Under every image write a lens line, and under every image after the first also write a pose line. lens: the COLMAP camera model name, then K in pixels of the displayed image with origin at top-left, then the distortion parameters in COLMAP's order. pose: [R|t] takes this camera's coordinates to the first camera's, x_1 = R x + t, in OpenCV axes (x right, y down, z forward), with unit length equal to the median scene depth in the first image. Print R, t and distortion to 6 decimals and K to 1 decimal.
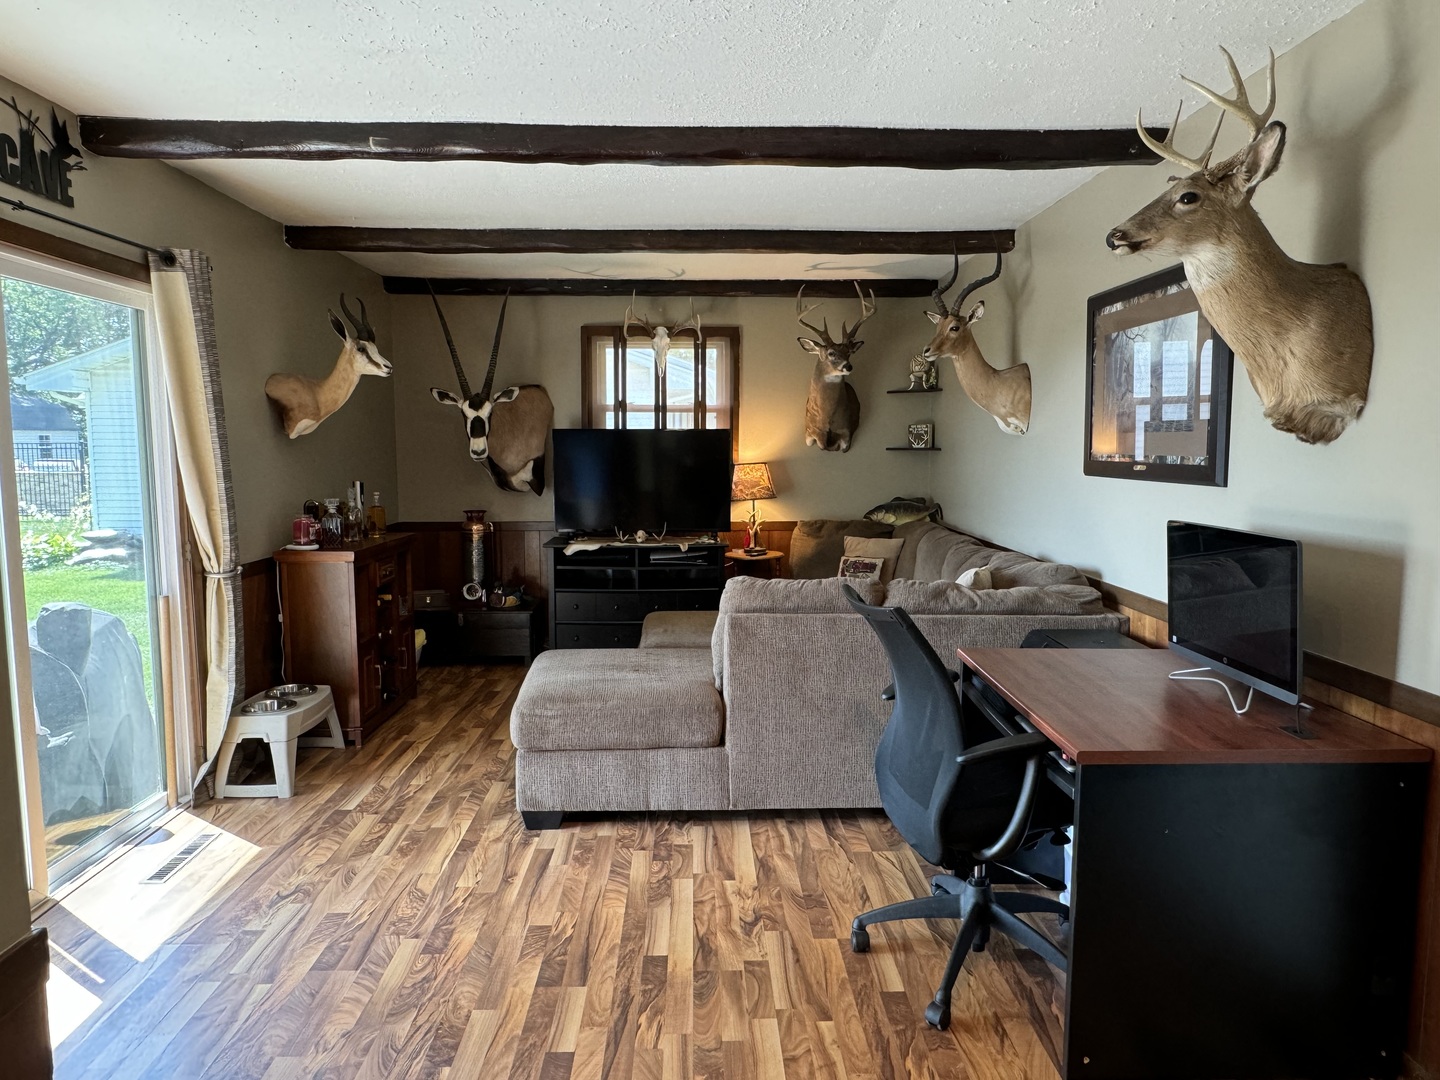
lens RADIAL K [[931.3, 0, 711.0], [0, 931.3, 538.5], [0, 0, 1]] dist [-0.001595, 0.000347]
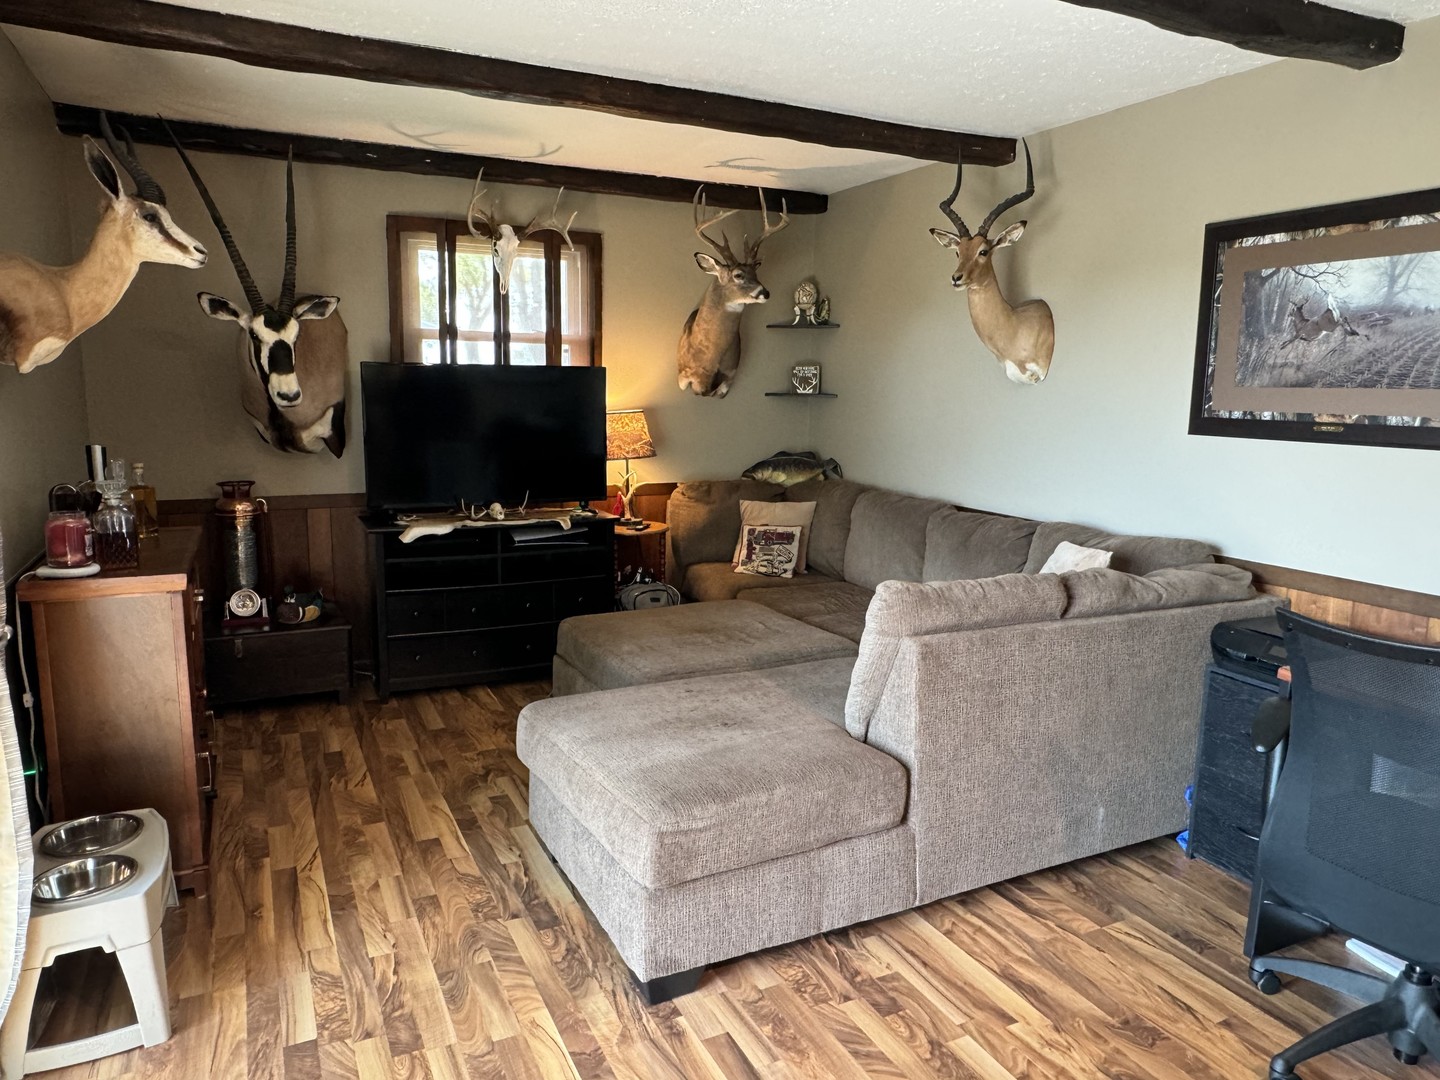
lens RADIAL K [[967.1, 0, 720.0], [0, 967.1, 540.0], [0, 0, 1]] dist [-0.001807, 0.002618]
pose [[0.907103, -0.054030, 0.417427, -0.260767], [0.027589, 0.997227, 0.069124, -0.030398], [-0.420004, -0.051187, 0.906078, 0.251667]]
